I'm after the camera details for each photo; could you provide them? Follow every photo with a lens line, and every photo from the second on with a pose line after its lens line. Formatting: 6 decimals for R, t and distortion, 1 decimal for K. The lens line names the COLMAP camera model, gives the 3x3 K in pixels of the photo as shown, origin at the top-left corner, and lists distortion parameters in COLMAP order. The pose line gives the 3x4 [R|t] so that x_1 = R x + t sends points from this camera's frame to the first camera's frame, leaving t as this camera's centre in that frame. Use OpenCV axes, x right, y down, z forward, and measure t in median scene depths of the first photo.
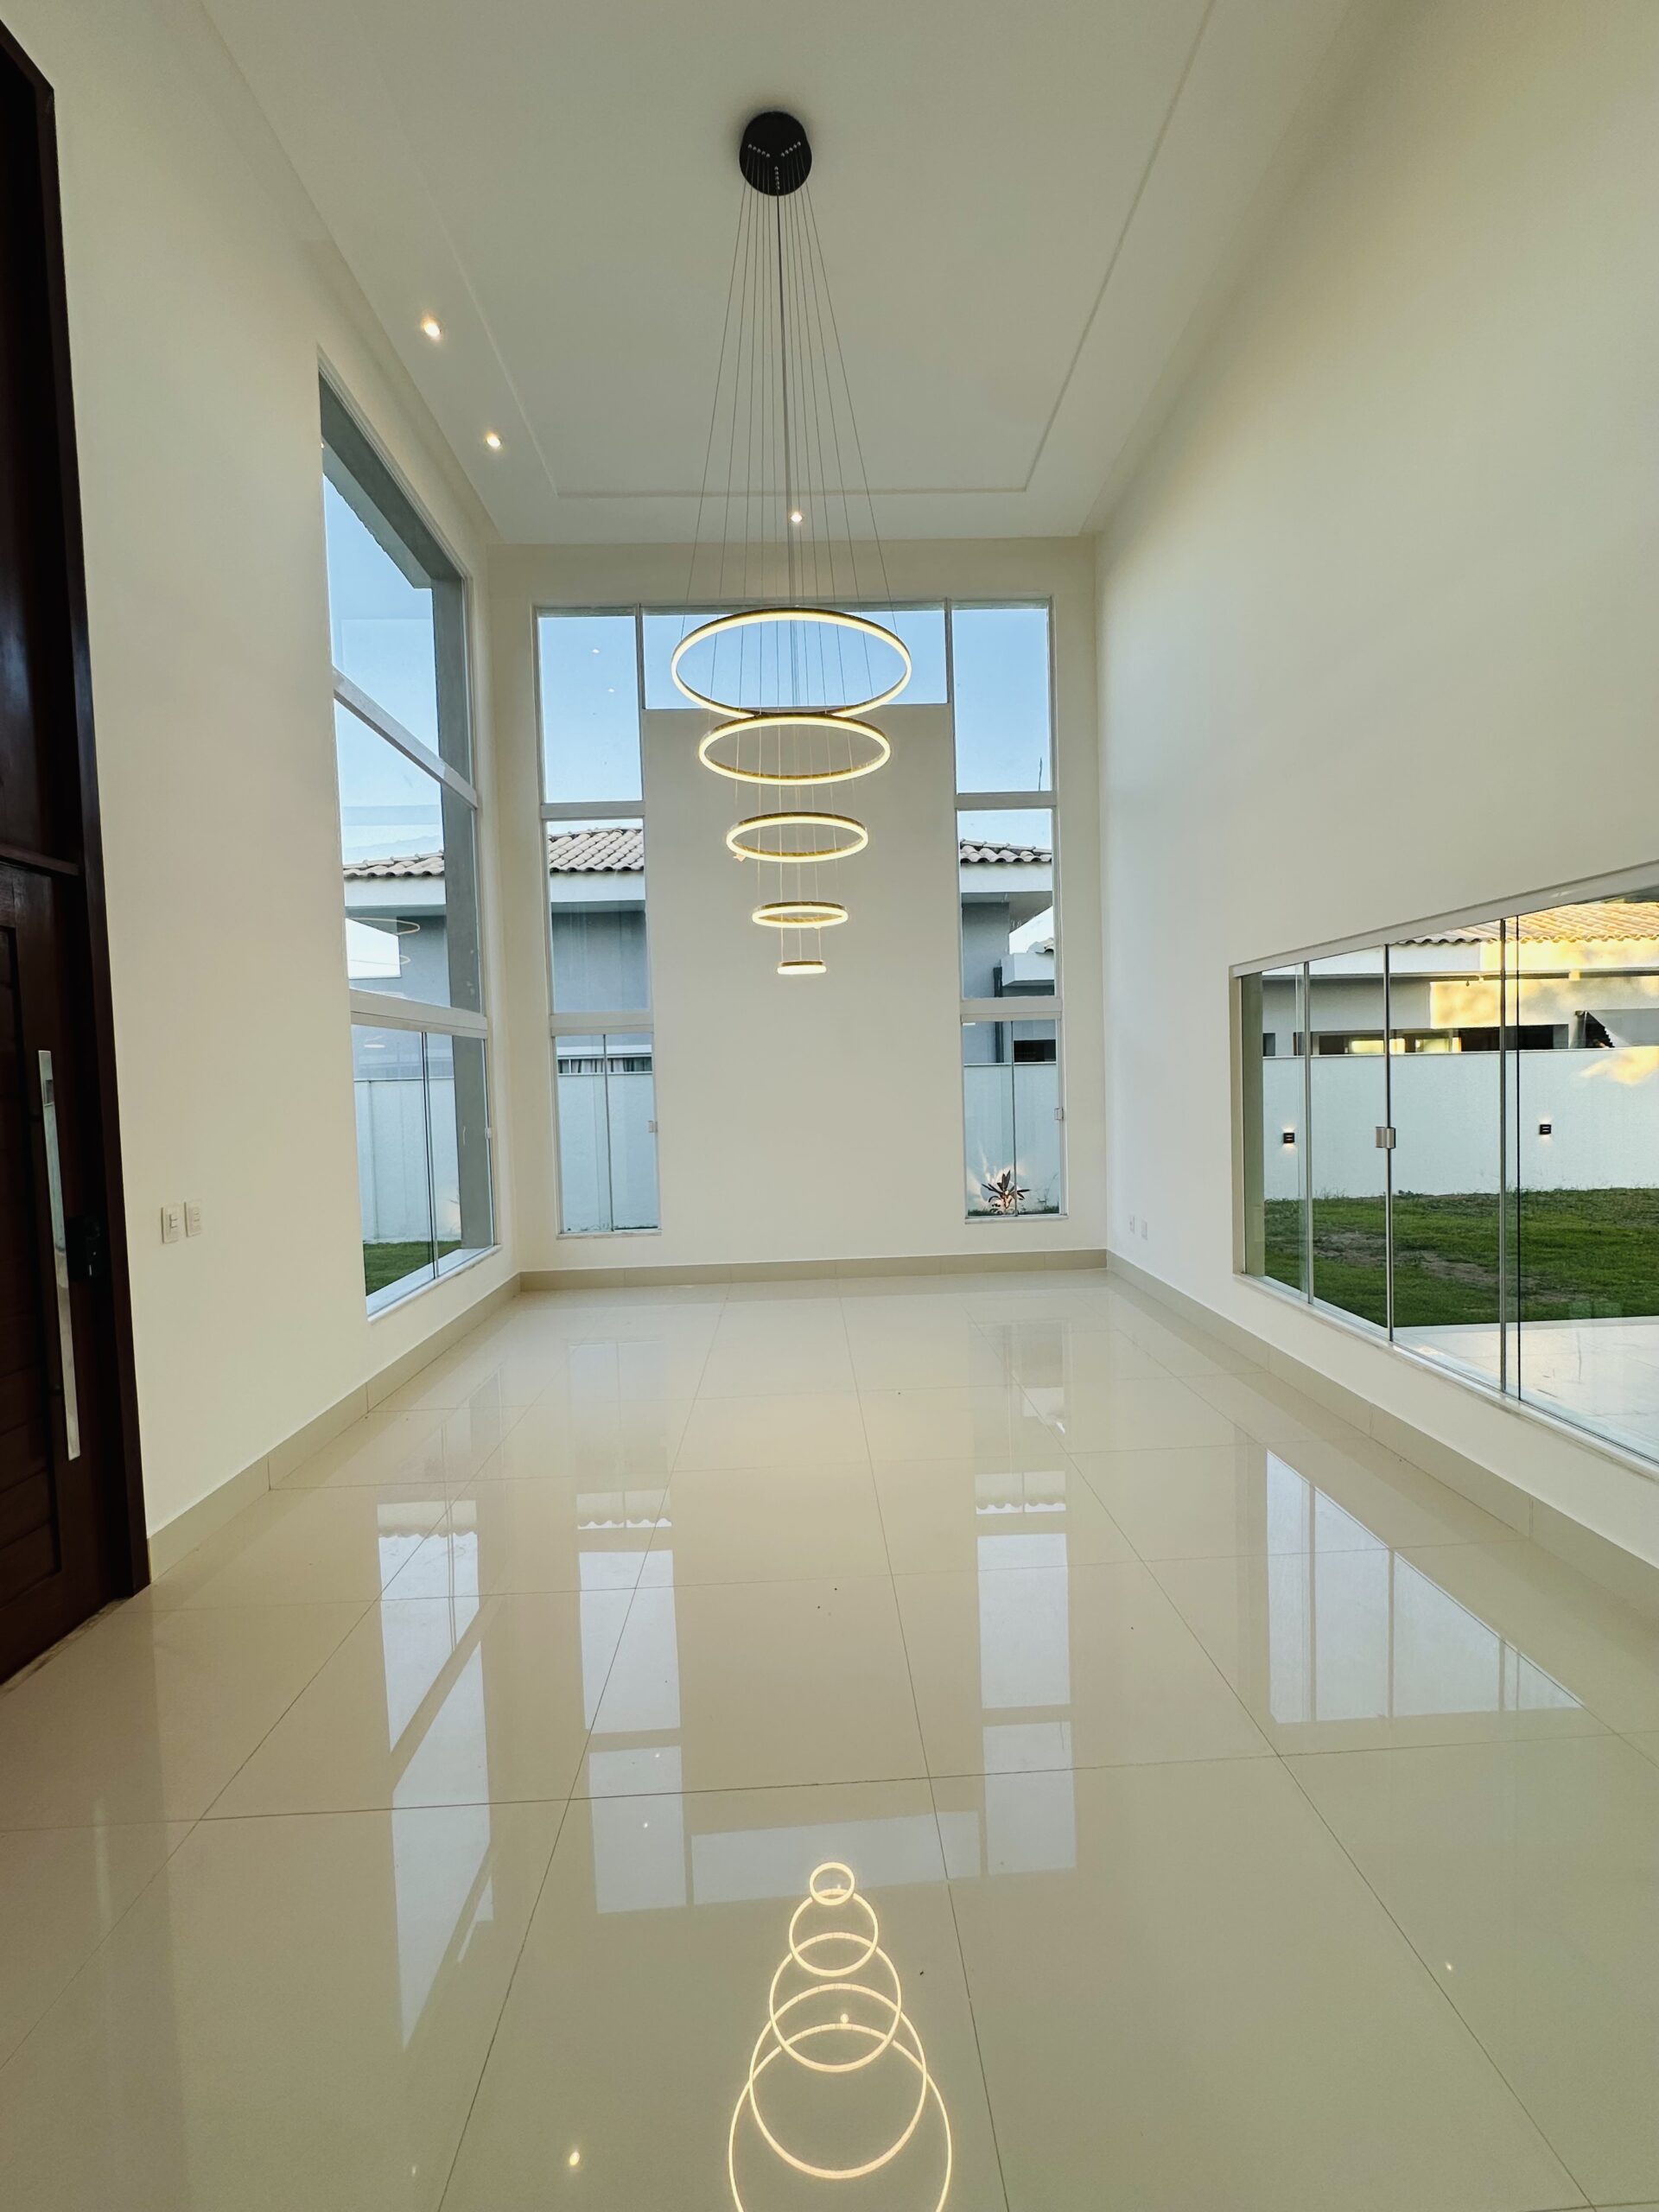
lens RADIAL K [[886.4, 0, 830.7], [0, 886.4, 1103.6], [0, 0, 1]] dist [-0.006359, 0.000274]
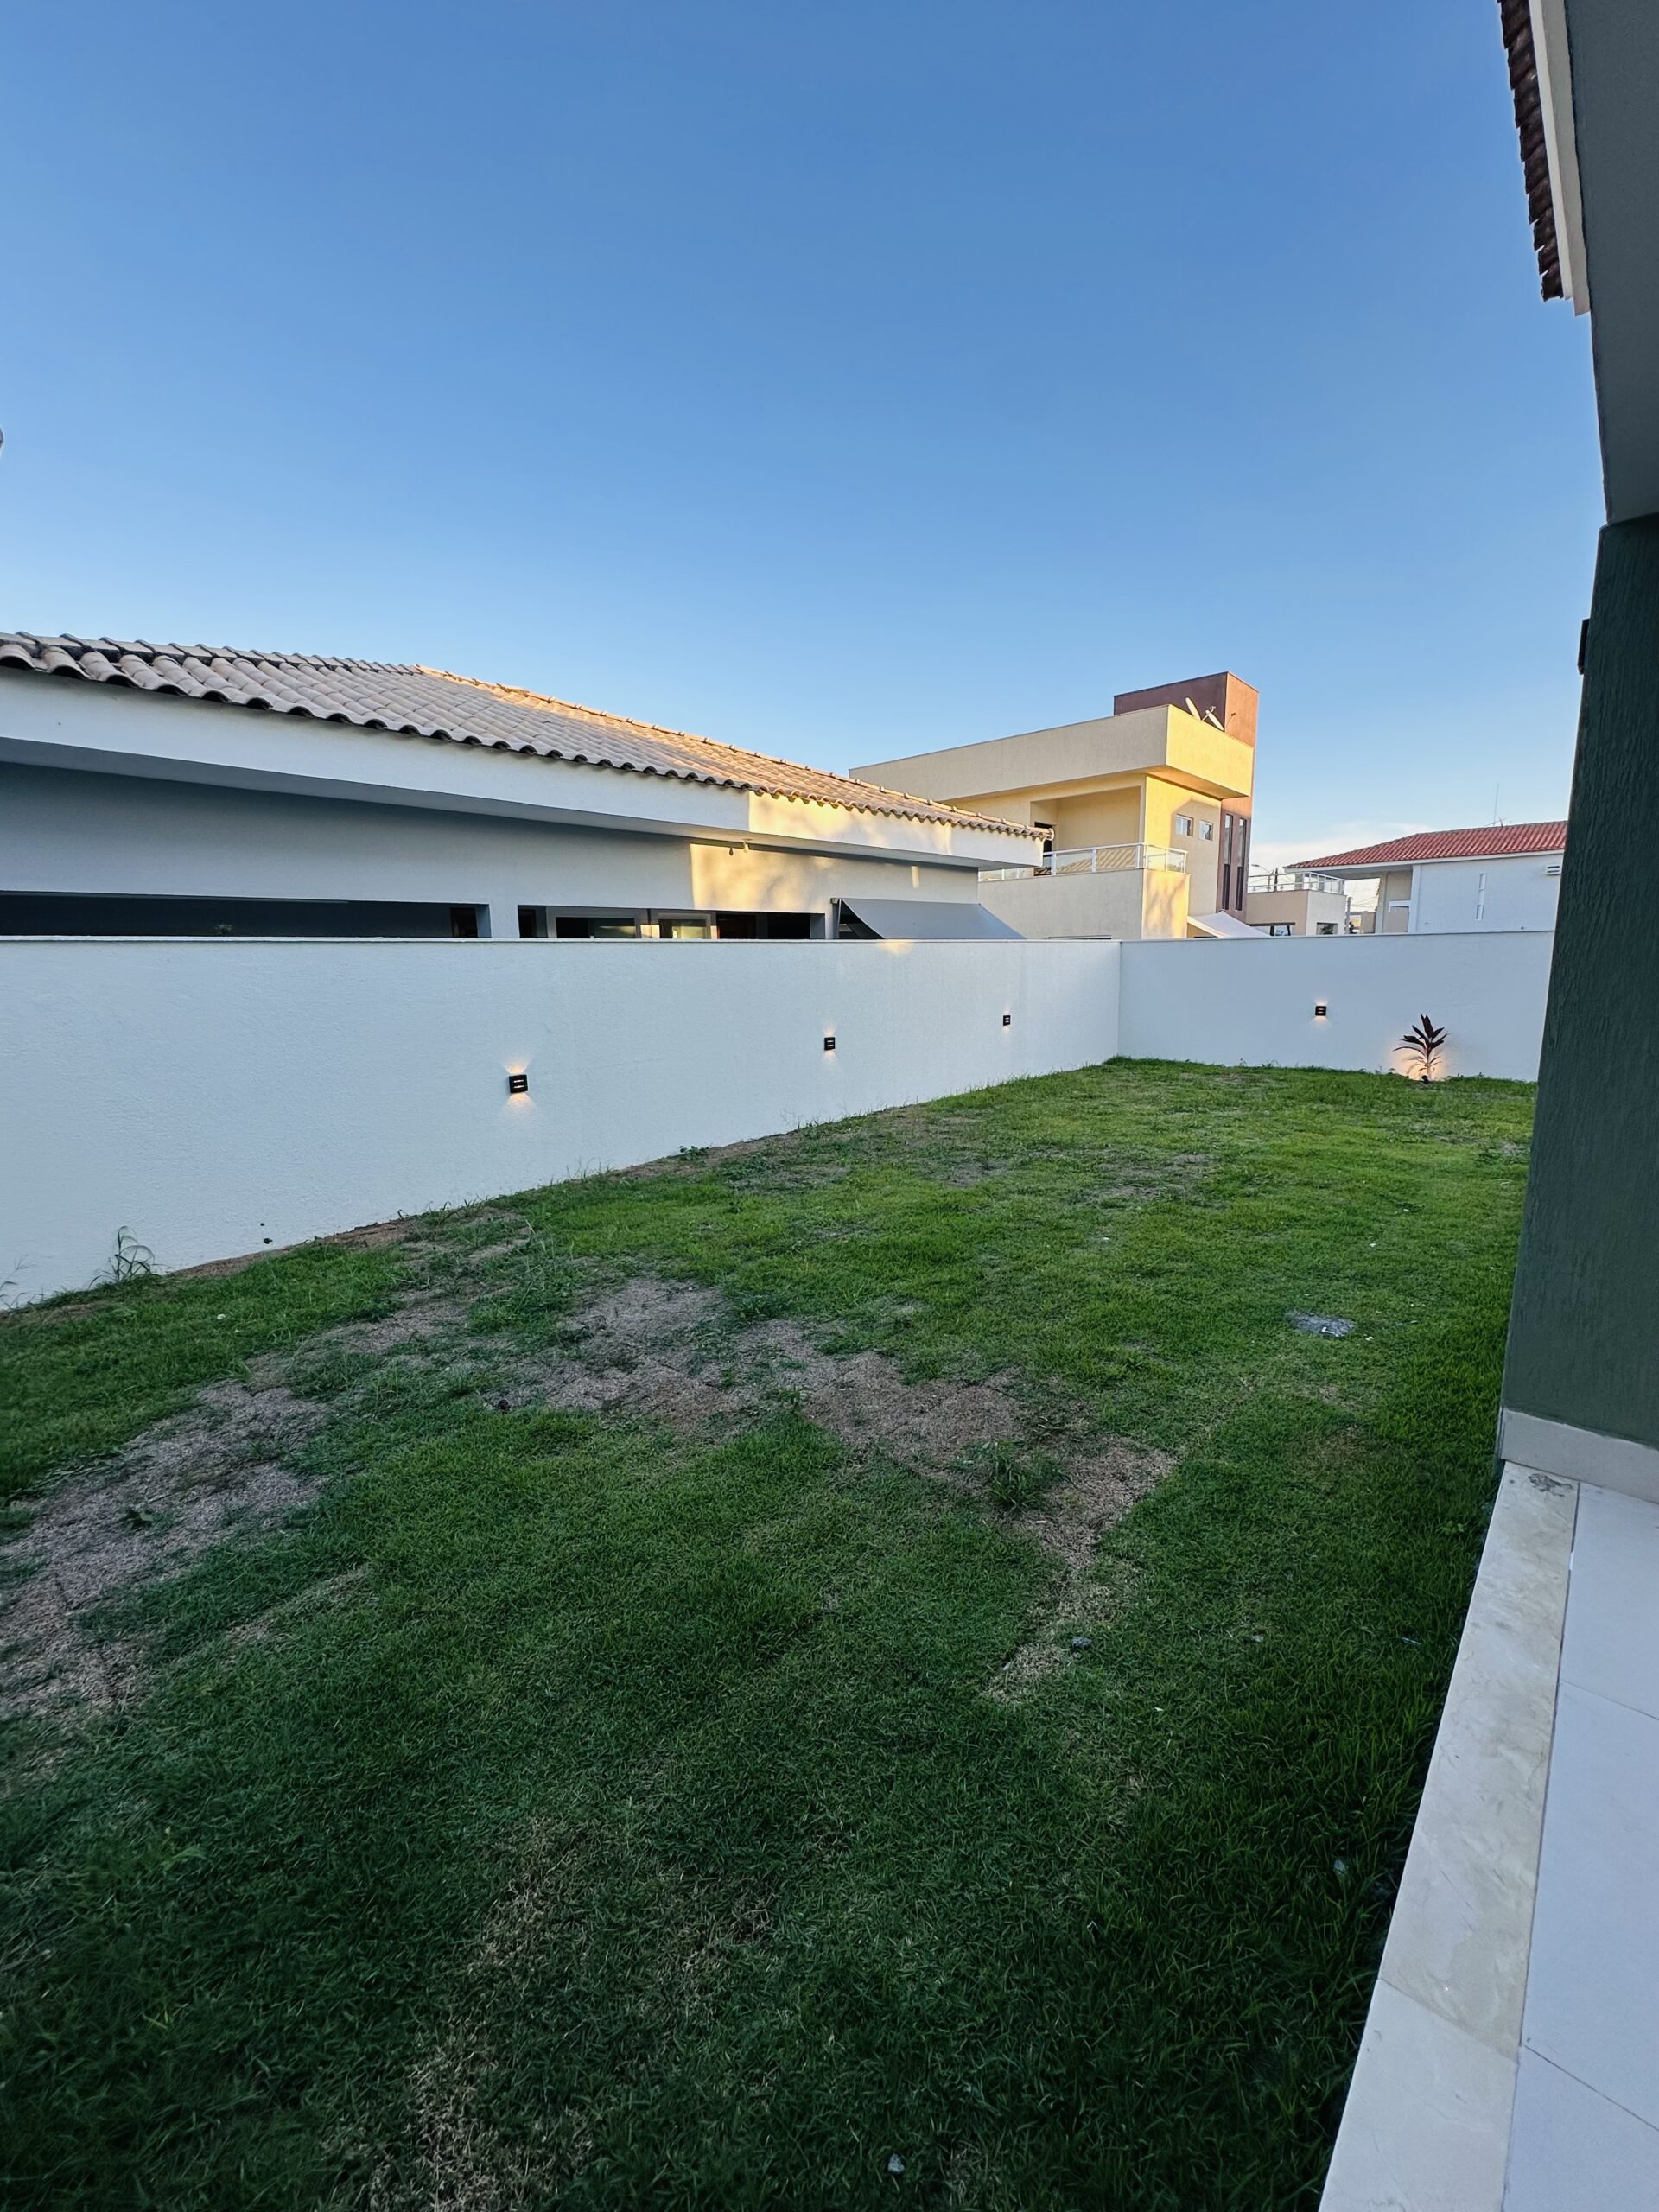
lens RADIAL K [[886.4, 0, 830.7], [0, 886.4, 1103.6], [0, 0, 1]] dist [-0.006359, 0.000274]
pose [[0.696097, -0.104542, 0.710296, 0.214994], [0.020534, 0.991836, 0.125855, -0.013781], [-0.717654, -0.073022, 0.692561, 0.393026]]
